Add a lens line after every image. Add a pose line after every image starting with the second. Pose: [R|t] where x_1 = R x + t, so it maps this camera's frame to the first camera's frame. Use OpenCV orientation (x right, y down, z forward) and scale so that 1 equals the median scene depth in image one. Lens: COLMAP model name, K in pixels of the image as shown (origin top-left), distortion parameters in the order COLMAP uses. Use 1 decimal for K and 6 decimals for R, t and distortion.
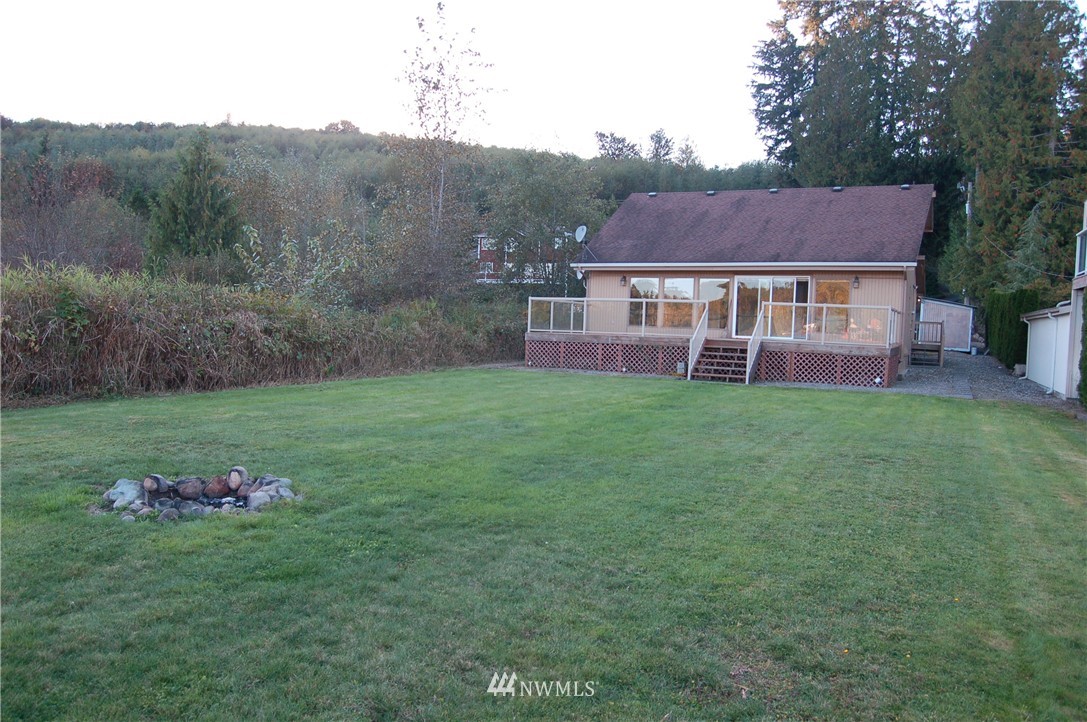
lens RADIAL K [[848.0, 0, 534.4], [0, 848.0, 376.6], [0, 0, 1]] dist [-0.095105, 0.040162]
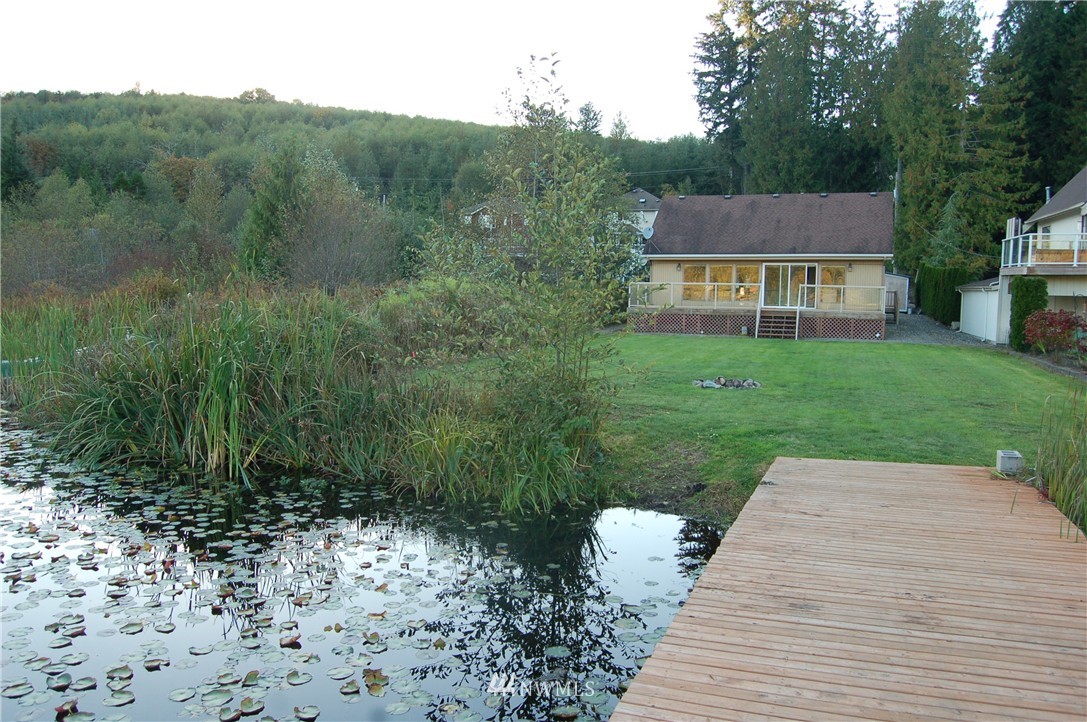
lens RADIAL K [[848.0, 0, 534.4], [0, 848.0, 376.6], [0, 0, 1]] dist [-0.095105, 0.040162]
pose [[0.993775, -0.032336, 0.106608, -0.095048], [0.027797, 0.998654, 0.043791, -0.001078], [-0.107880, -0.040555, 0.993336, -0.113916]]
